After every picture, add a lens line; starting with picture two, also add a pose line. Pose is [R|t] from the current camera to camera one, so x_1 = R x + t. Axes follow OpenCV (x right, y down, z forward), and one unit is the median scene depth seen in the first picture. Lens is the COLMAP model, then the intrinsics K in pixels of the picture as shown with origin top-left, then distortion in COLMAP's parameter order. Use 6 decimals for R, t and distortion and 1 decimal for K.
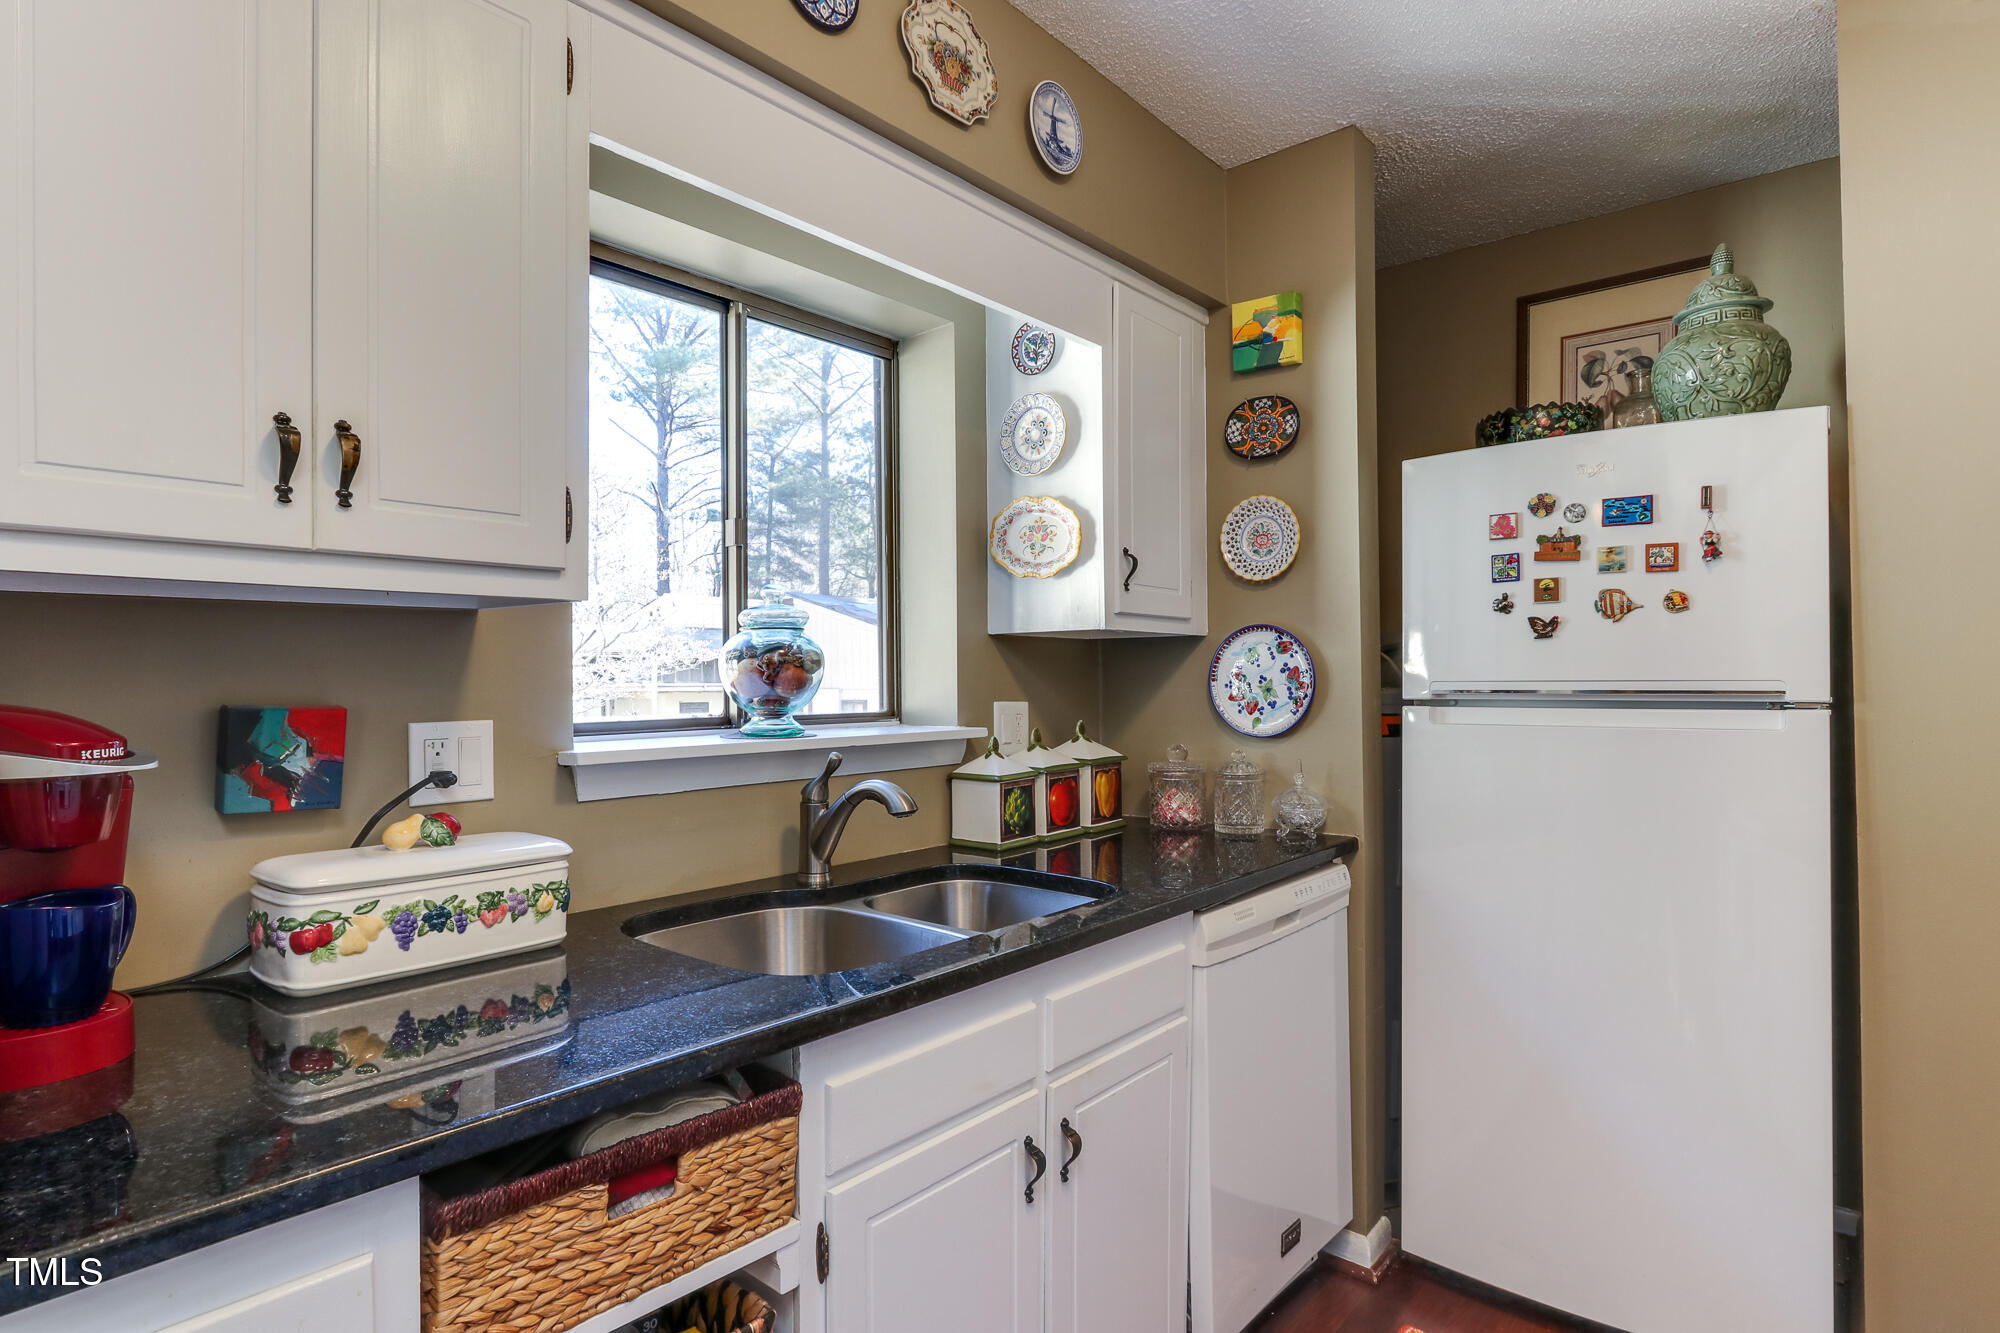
lens RADIAL K [[1050.0, 0, 971.4], [0, 1050.0, 673.8], [0, 0, 1]] dist [-0.005945, 0.000328]
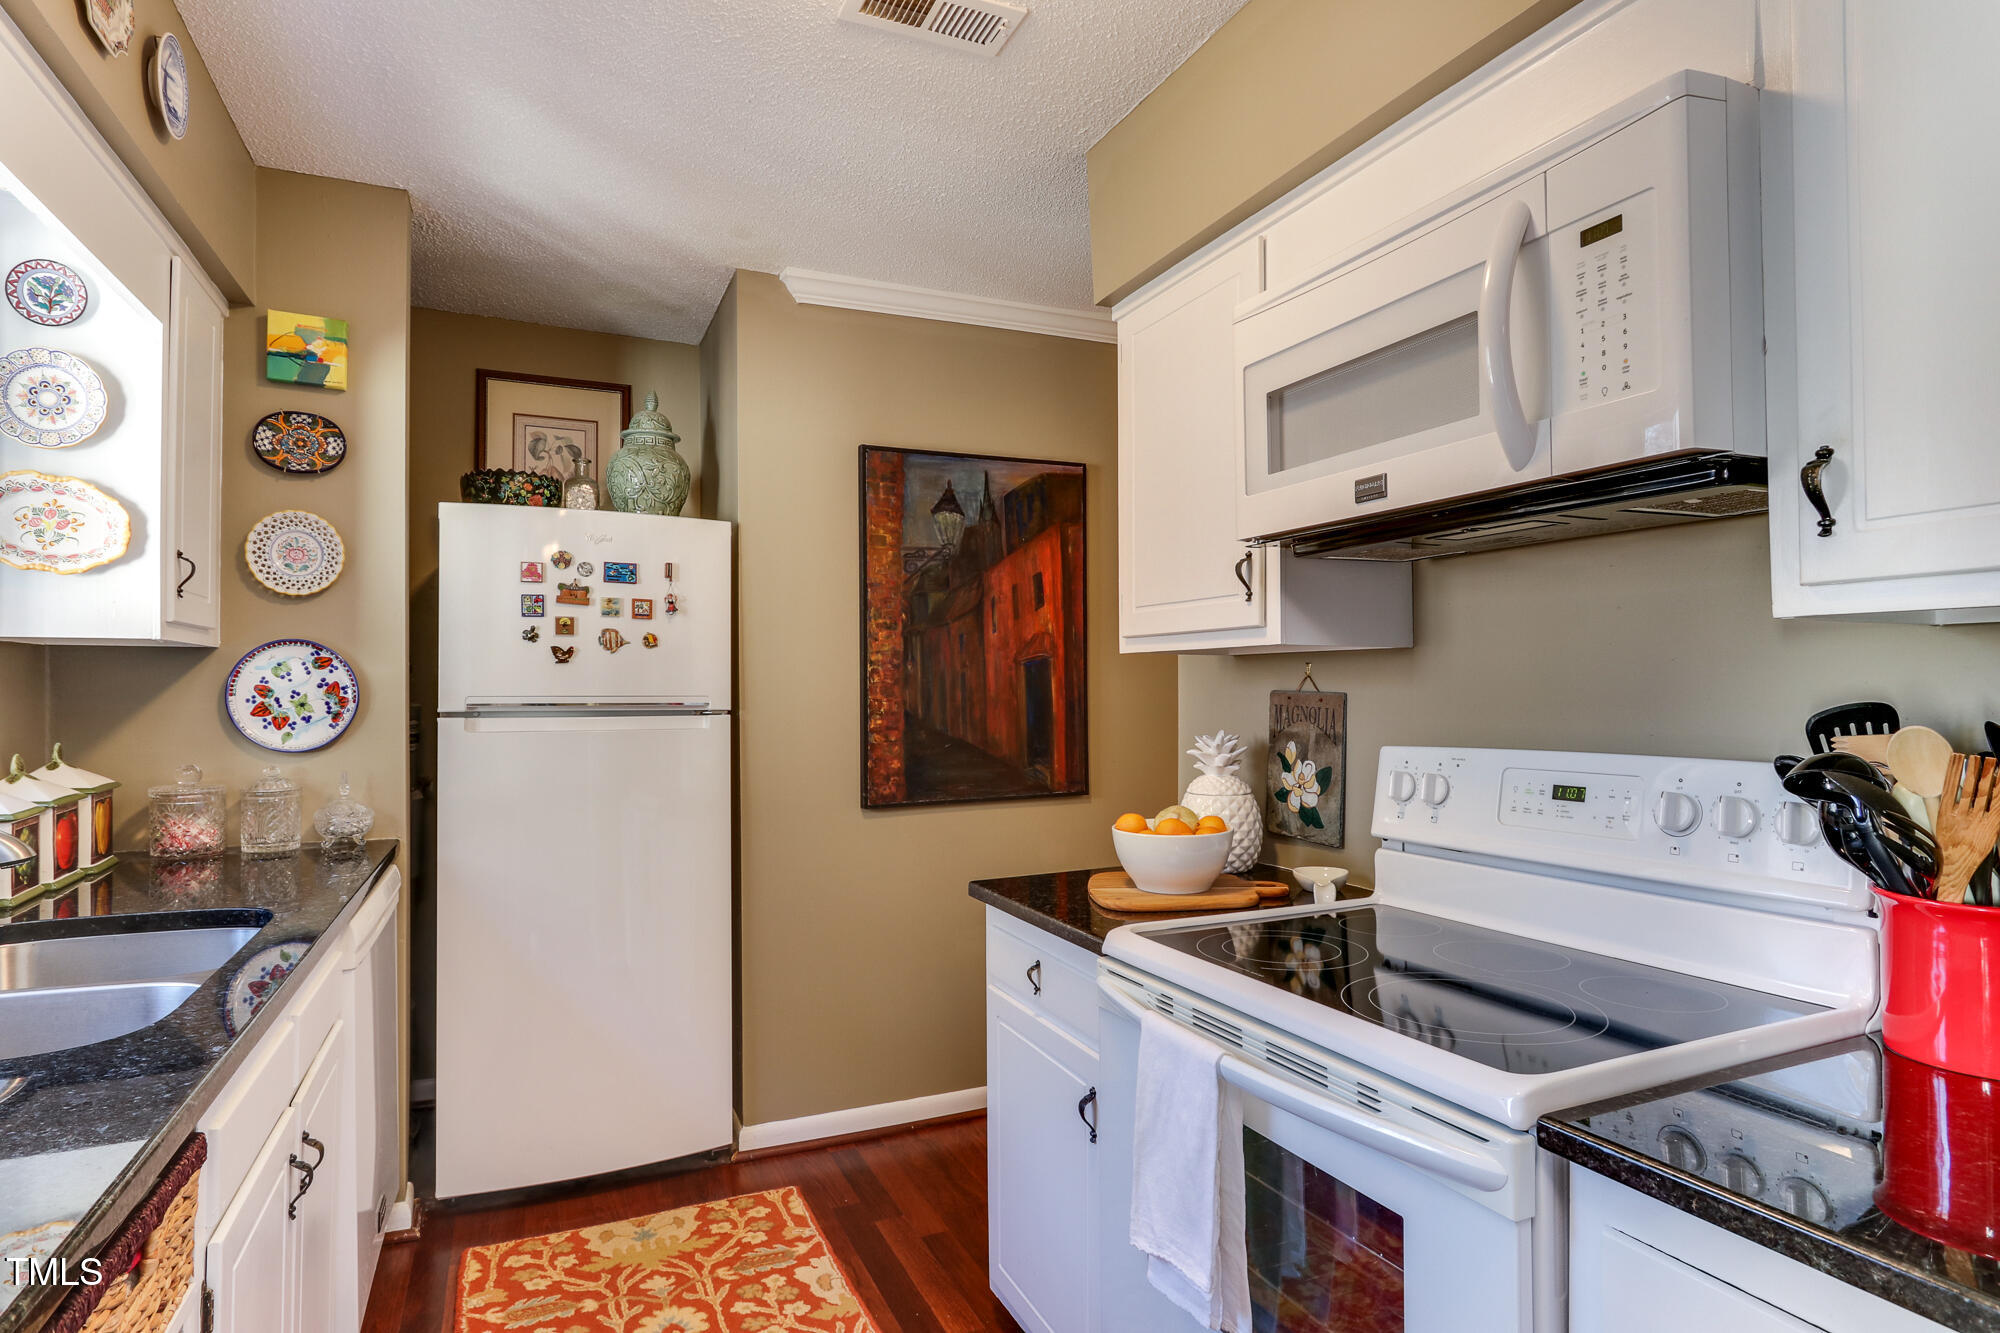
lens RADIAL K [[1050.0, 0, 971.4], [0, 1050.0, 673.8], [0, 0, 1]] dist [-0.005945, 0.000328]
pose [[0.431025, 0.016944, 0.902181, -0.354365], [-0.009855, 0.999852, -0.014070, -0.006558], [-0.902286, -0.002827, 0.431129, -0.010314]]
